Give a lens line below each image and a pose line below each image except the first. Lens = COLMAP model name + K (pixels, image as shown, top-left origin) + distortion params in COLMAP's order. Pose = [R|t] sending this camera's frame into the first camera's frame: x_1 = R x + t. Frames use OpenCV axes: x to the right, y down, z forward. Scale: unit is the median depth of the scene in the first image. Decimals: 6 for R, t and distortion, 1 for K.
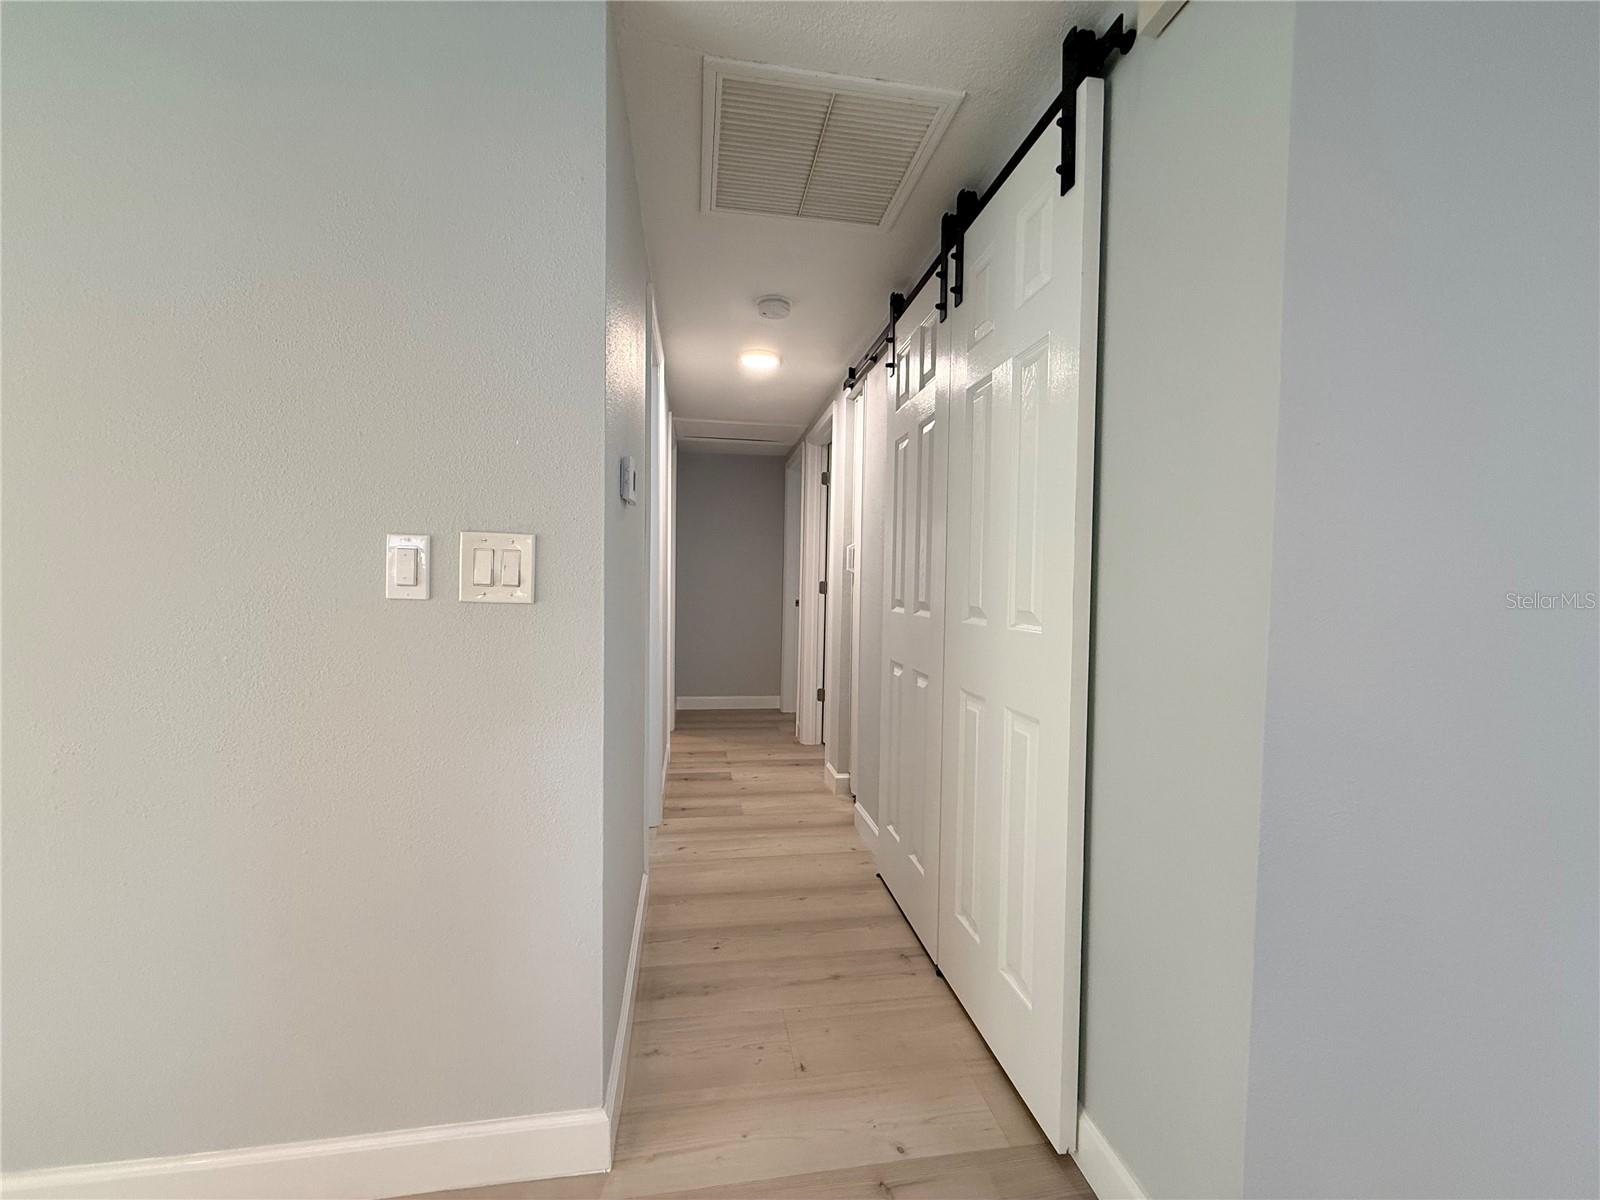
lens RADIAL K [[639.8, 0, 800.6], [0, 639.8, 593.9], [0, 0, 1]] dist [-0.001909, 0.000117]
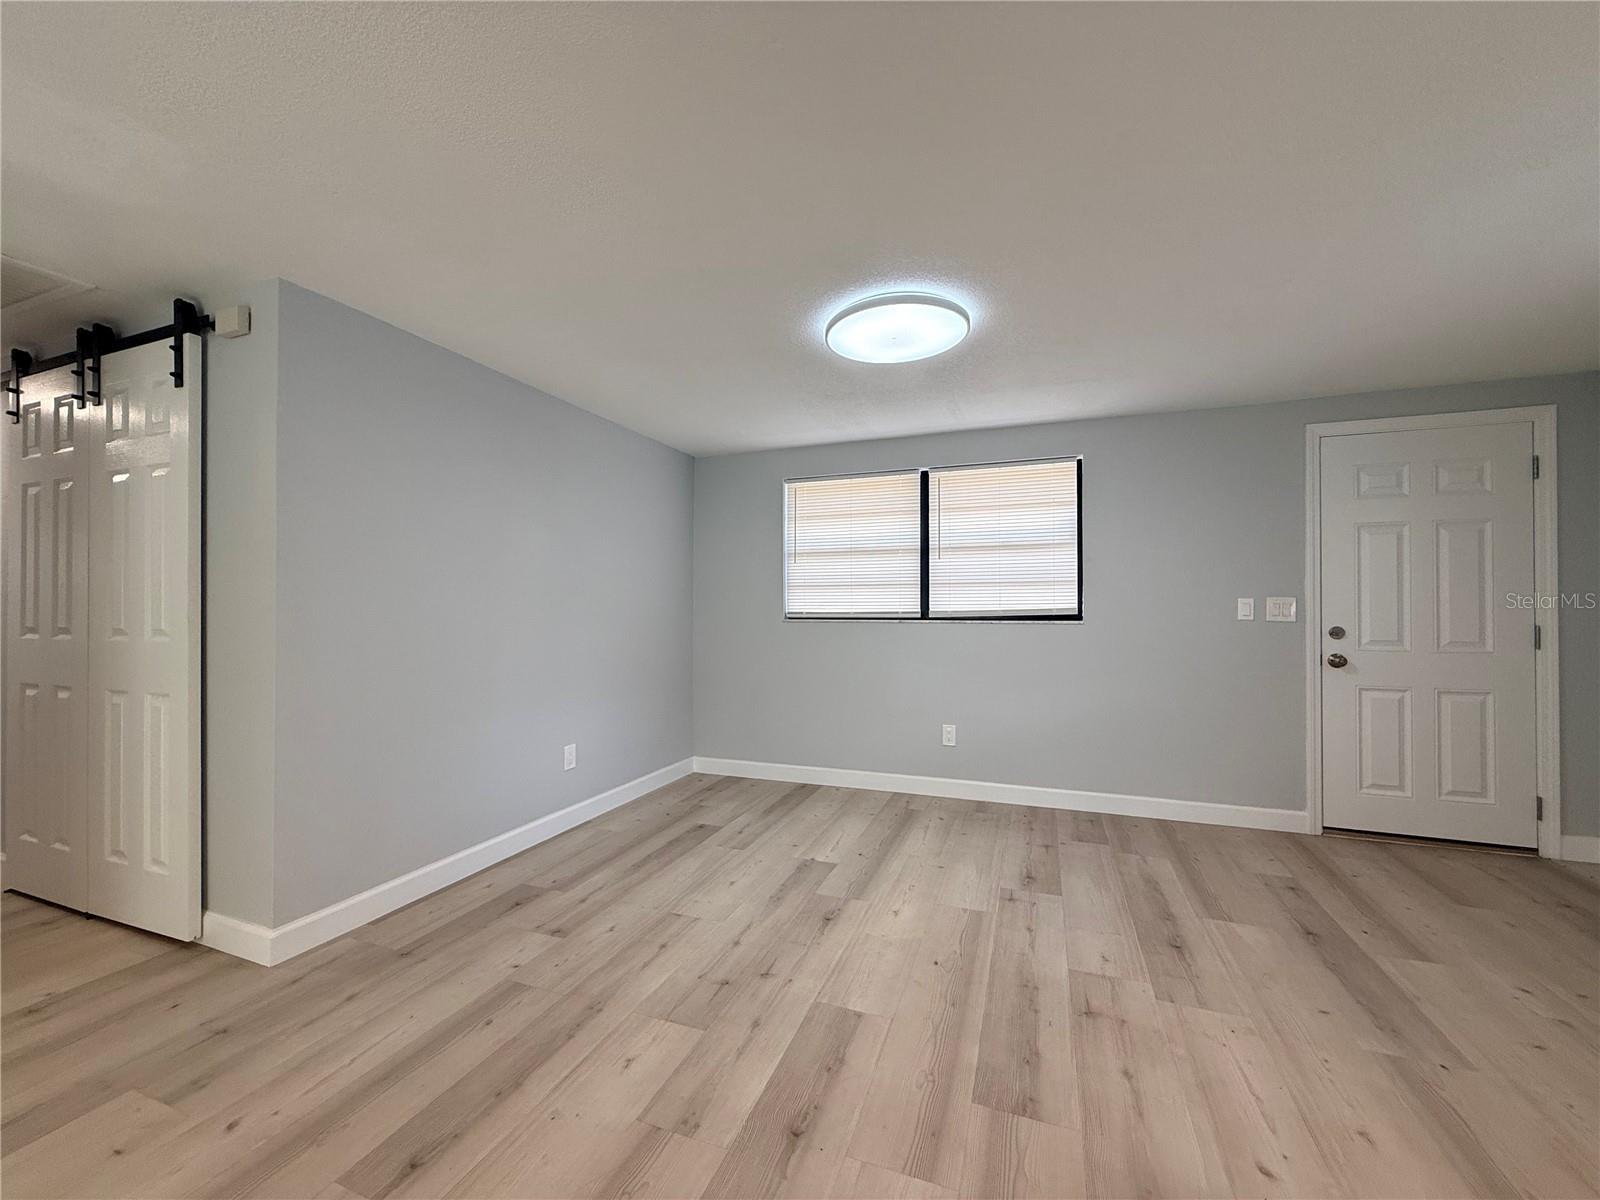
lens RADIAL K [[639.8, 0, 788.2], [0, 639.8, 605.3], [0, 0, 1]] dist [-0.001909, 0.000117]
pose [[0.507845, -0.014129, 0.861333, -0.177970], [0.026706, 0.999643, 0.000652, 0.007645], [-0.861035, 0.022672, 0.508041, -0.934465]]
